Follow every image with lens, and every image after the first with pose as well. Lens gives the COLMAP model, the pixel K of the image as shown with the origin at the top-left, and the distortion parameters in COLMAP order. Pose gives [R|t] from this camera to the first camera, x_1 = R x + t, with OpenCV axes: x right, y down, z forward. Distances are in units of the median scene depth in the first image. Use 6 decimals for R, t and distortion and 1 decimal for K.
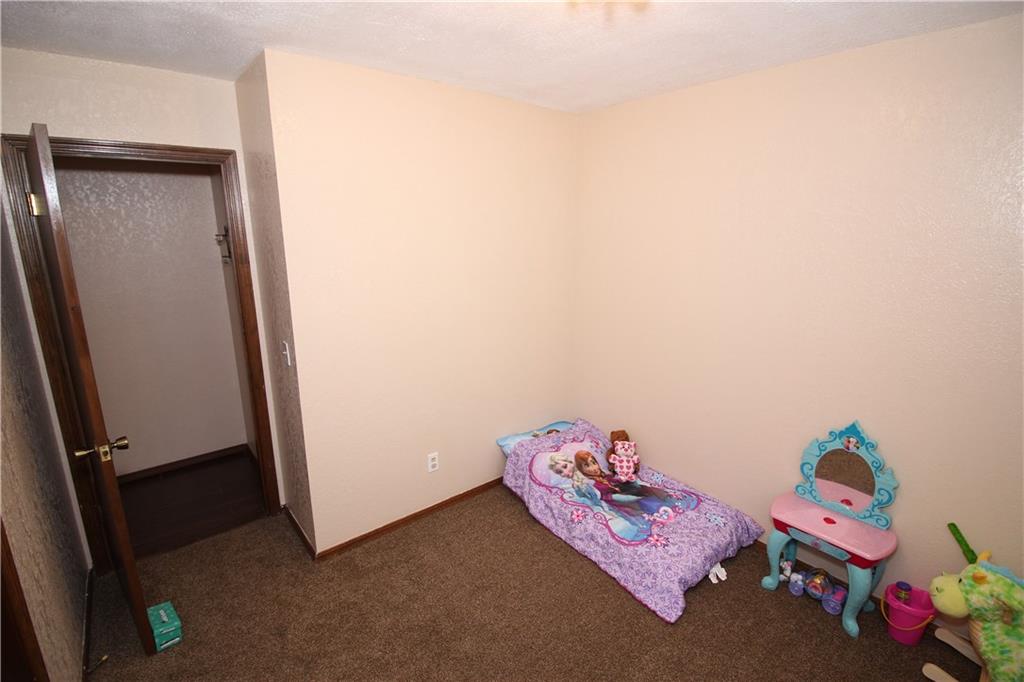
lens RADIAL K [[471.7, 0, 513.6], [0, 471.7, 337.5], [0, 0, 1]] dist [-0.000565, -0.001027]
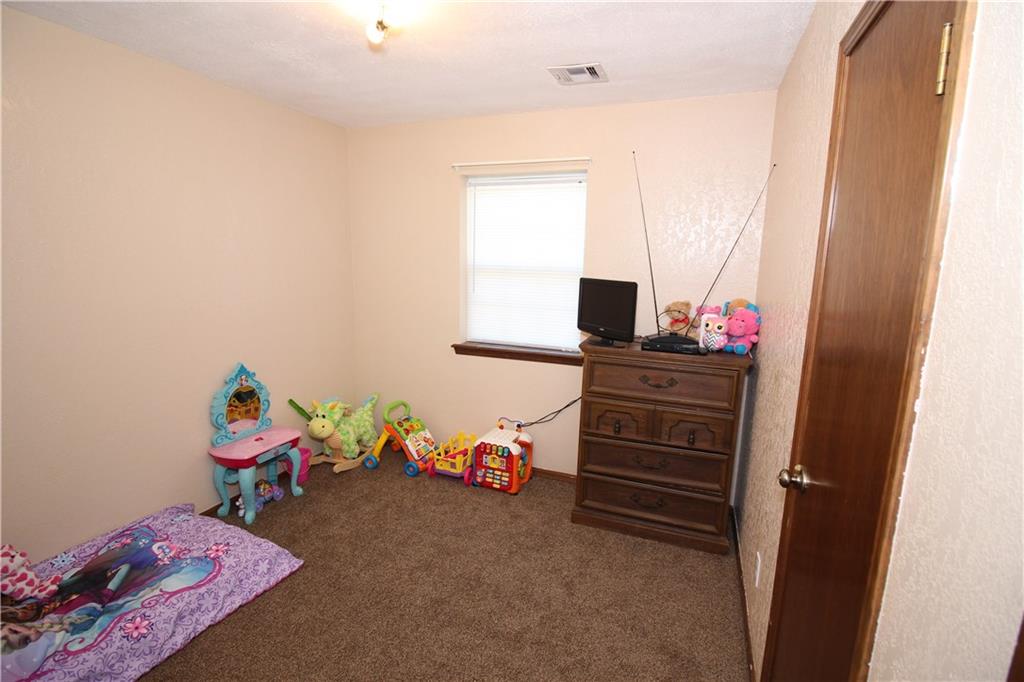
lens RADIAL K [[471.7, 0, 513.2], [0, 471.7, 339.2], [0, 0, 1]] dist [-0.000565, -0.001027]
pose [[-0.491778, -0.155189, 0.856779, -0.725610], [0.173587, 0.946762, 0.271124, -0.104724], [-0.853242, 0.282059, -0.438658, 0.848064]]
